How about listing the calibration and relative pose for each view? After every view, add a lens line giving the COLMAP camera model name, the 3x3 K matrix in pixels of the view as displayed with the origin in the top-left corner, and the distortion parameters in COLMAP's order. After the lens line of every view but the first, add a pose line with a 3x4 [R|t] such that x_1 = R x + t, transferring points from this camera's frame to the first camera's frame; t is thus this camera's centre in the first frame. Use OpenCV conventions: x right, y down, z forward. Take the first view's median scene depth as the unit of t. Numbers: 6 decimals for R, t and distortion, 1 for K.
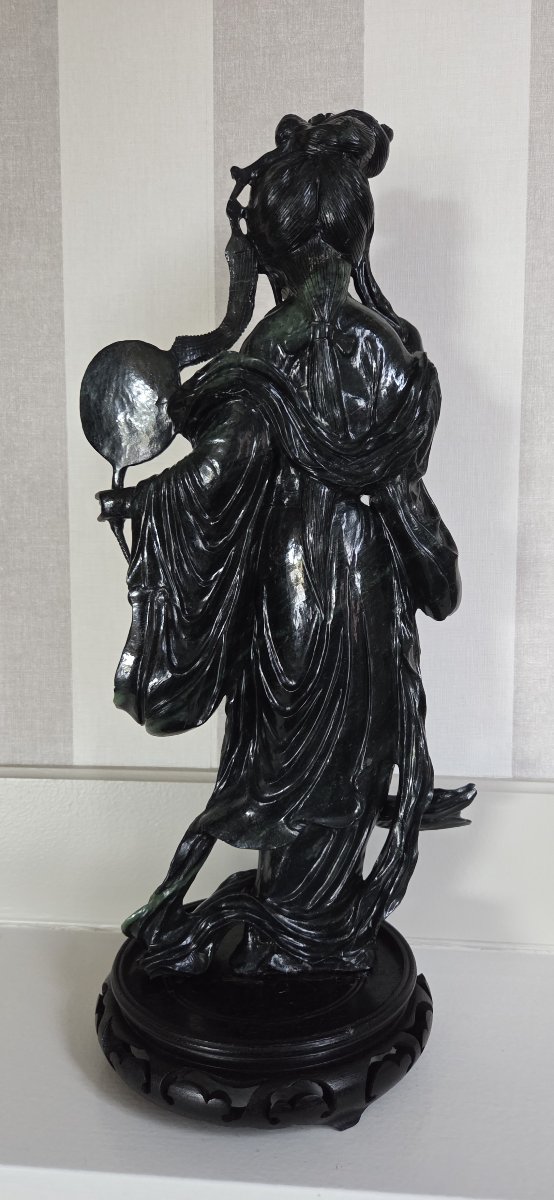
lens RADIAL K [[752.0, 0, 280.9], [0, 752.0, 614.9], [0, 0, 1]] dist [0.003066, -0.023761]
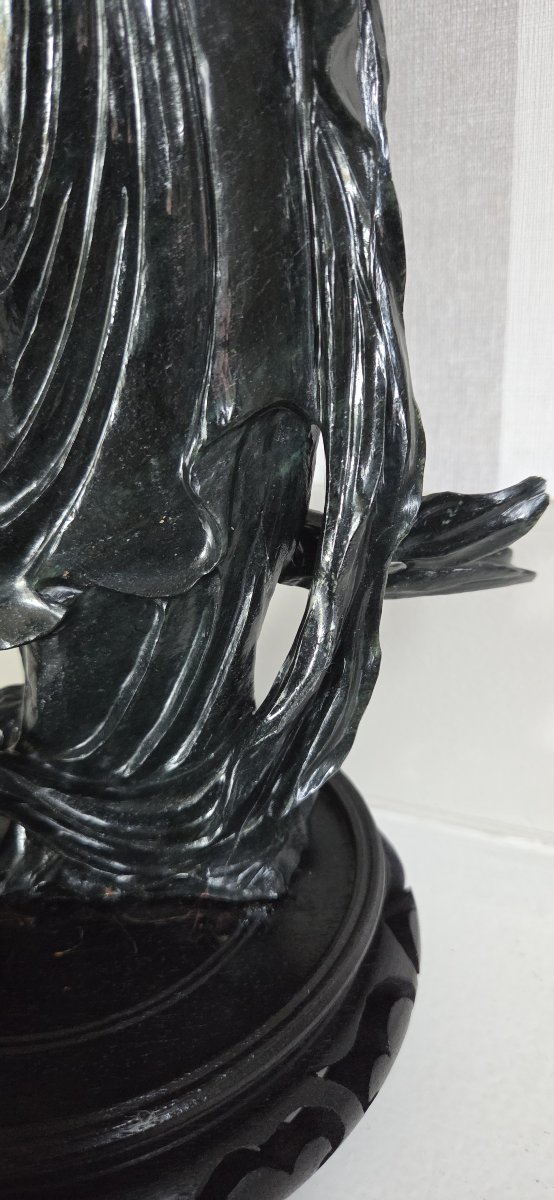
lens RADIAL K [[752.0, 0, 312.8], [0, 752.0, 601.1], [0, 0, 1]] dist [0.003066, -0.023761]
pose [[0.996088, -0.010967, -0.087678, 0.182339], [0.037096, 0.952491, 0.302299, 0.170513], [0.080198, -0.304369, 0.949172, 0.633922]]
